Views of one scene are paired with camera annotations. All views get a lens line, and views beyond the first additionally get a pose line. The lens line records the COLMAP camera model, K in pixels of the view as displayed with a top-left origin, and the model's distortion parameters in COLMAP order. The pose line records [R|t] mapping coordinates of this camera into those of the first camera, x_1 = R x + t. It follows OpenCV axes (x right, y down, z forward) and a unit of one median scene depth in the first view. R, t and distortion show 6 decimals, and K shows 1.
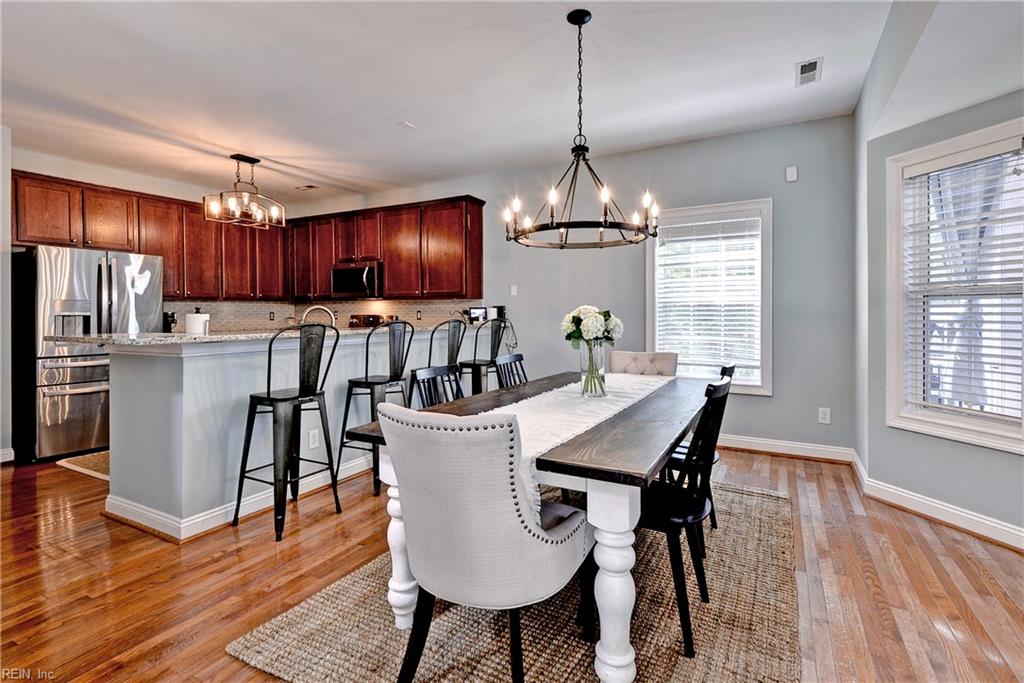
lens RADIAL K [[489.3, 0, 513.5], [0, 489.3, 317.7], [0, 0, 1]] dist [0.002318, 0.000180]
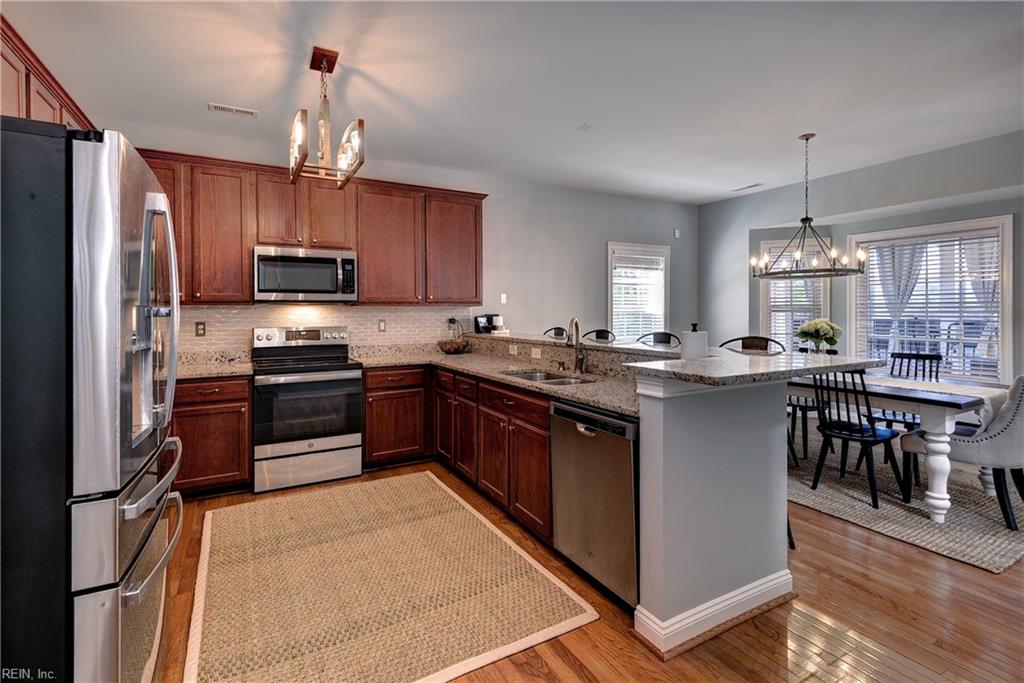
lens RADIAL K [[476.0, 0, 508.4], [0, 476.0, 315.5], [0, 0, 1]] dist [0.002558, 0.000343]
pose [[0.547400, -0.006074, 0.836849, -1.035314], [0.010217, 0.999948, 0.000575, -0.027435], [-0.836808, 0.008236, 0.547434, 0.592978]]
